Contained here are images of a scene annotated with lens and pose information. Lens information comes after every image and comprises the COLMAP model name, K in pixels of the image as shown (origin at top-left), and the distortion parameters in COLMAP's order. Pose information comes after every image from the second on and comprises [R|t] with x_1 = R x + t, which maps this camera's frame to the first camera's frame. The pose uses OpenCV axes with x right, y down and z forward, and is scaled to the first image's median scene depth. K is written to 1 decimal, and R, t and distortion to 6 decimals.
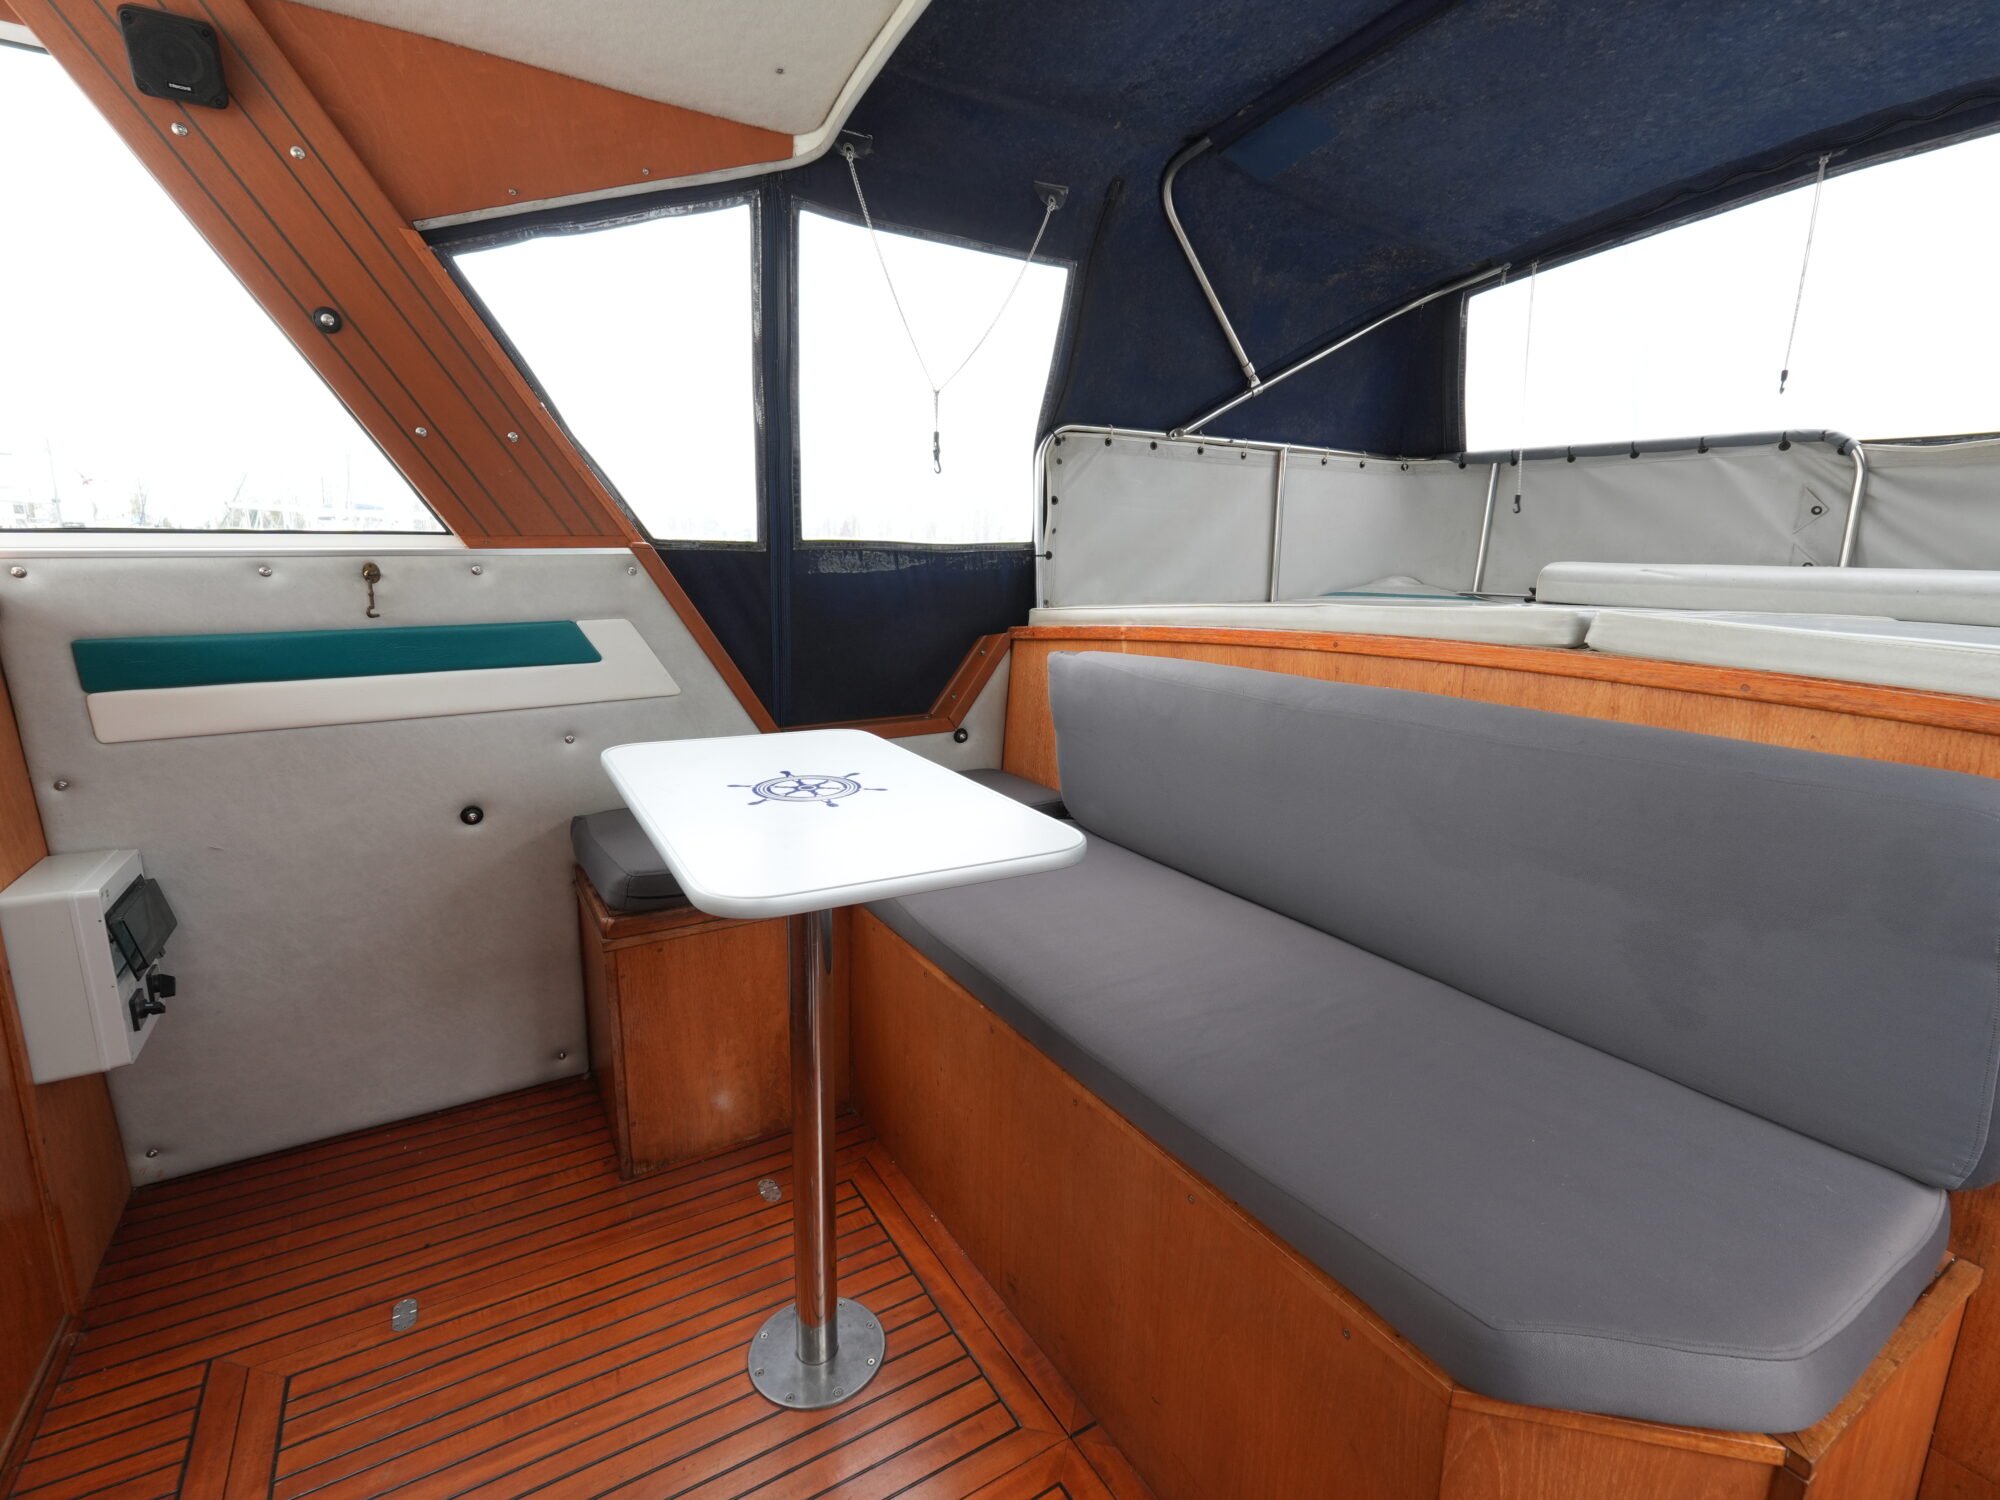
lens RADIAL K [[949.0, 0, 999.0], [0, 949.0, 745.9], [0, 0, 1]] dist [-0.000235, -0.000238]
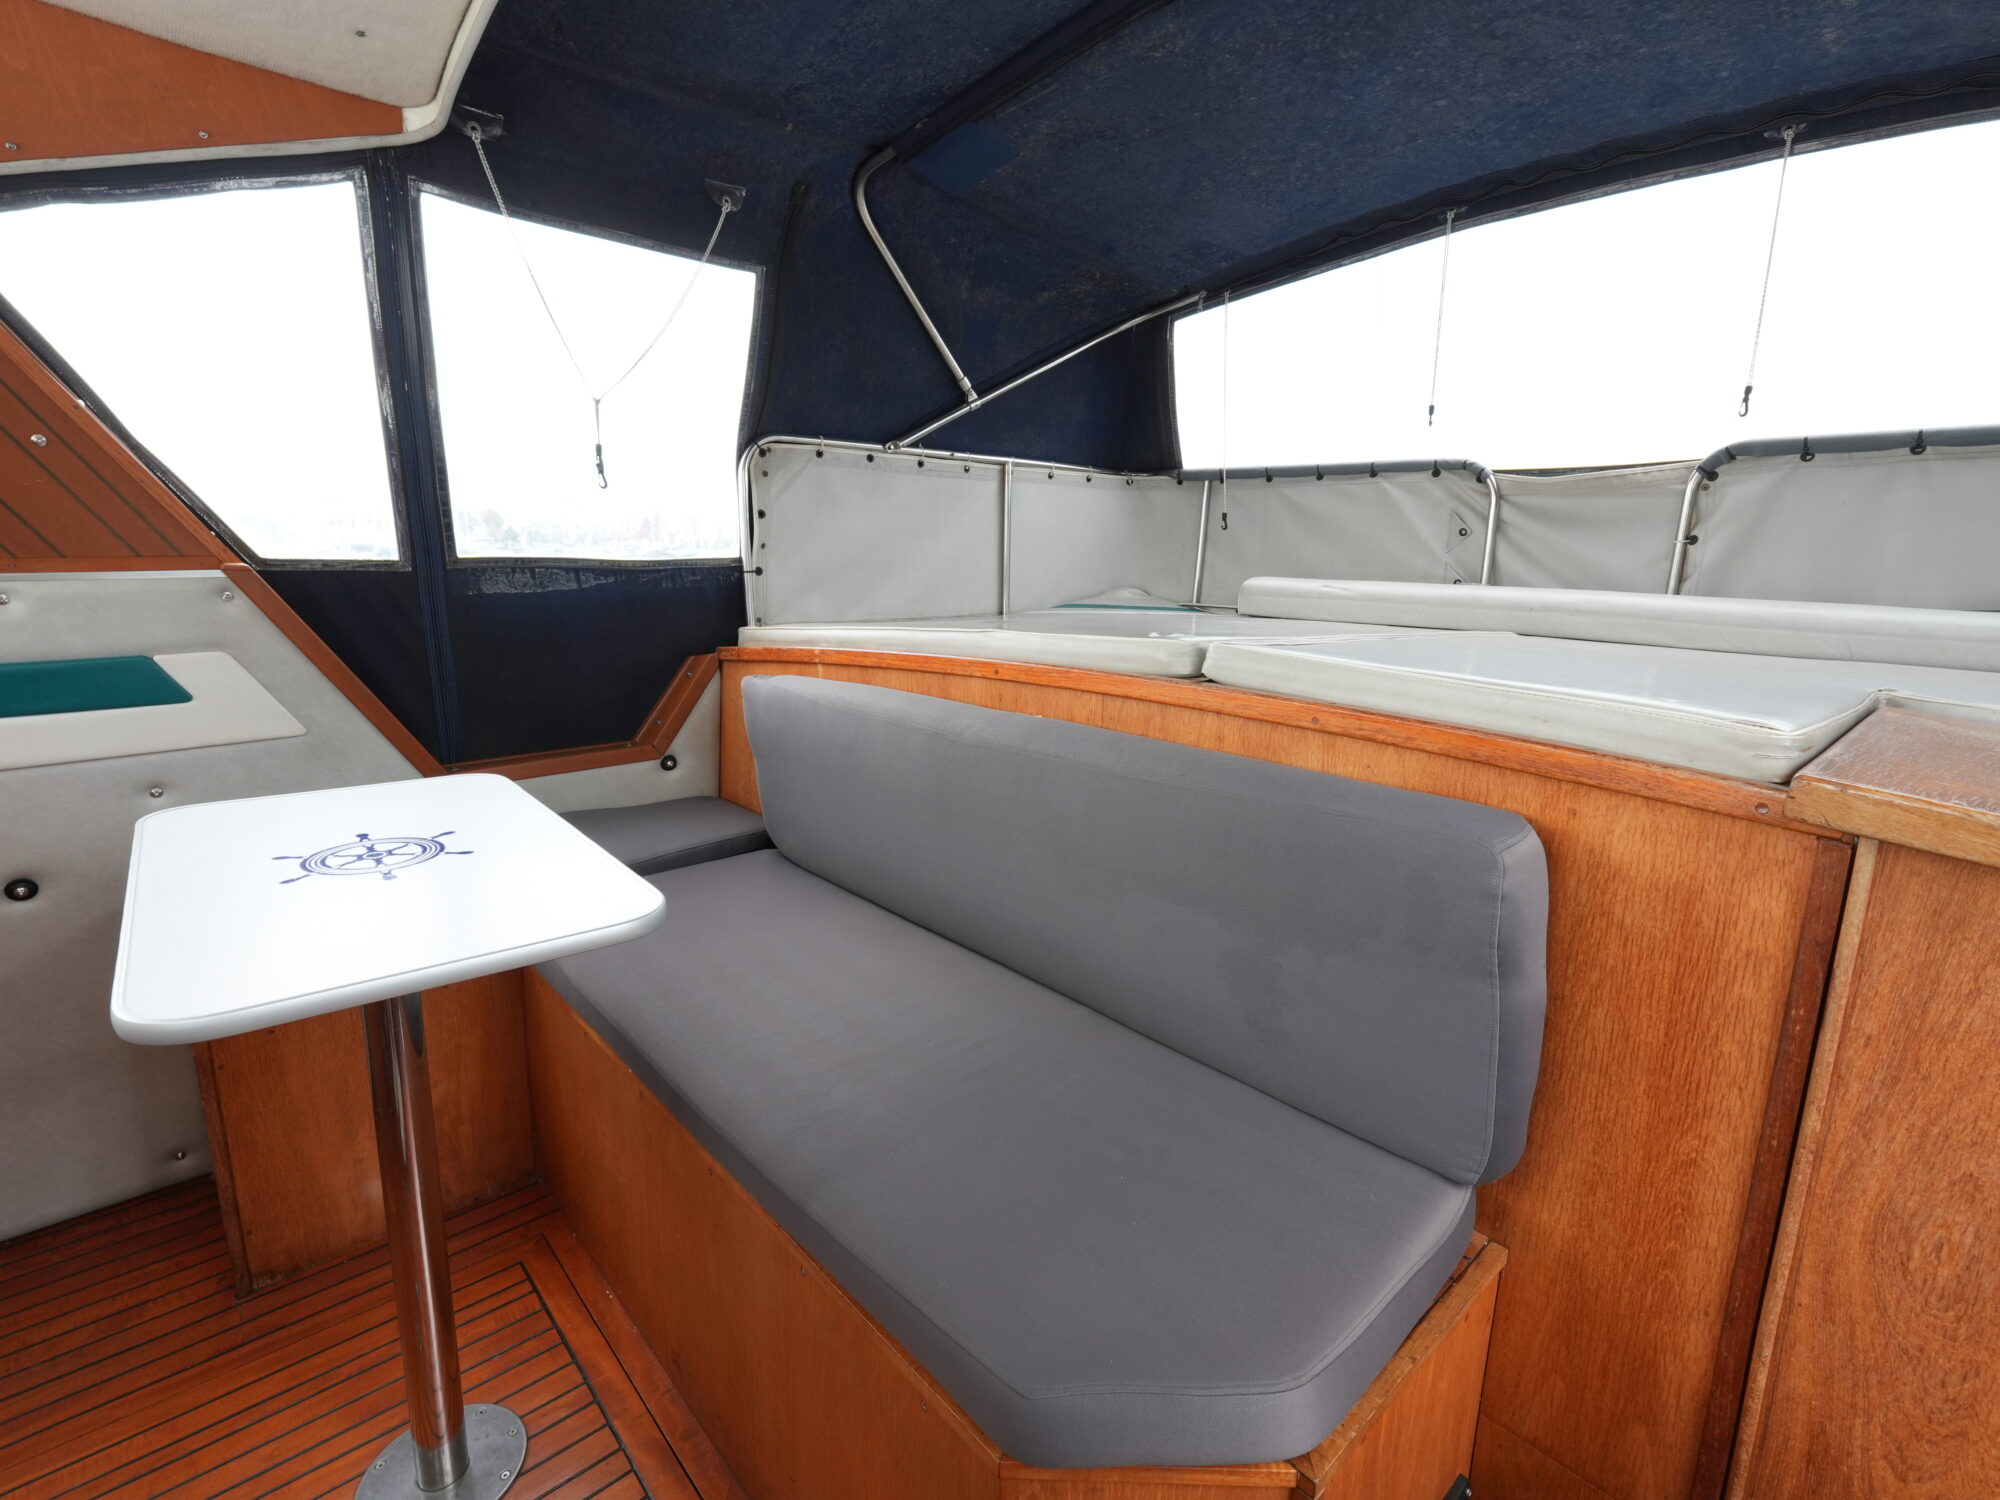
lens RADIAL K [[948.7, 0, 1000.0], [0, 948.7, 750.0], [0, 0, 1]] dist [-0.001487, 0.000323]
pose [[0.981800, -0.035288, 0.186610, 0.139095], [0.033902, 0.999369, 0.010615, -0.029193], [-0.186867, -0.004096, 0.982377, 0.017051]]
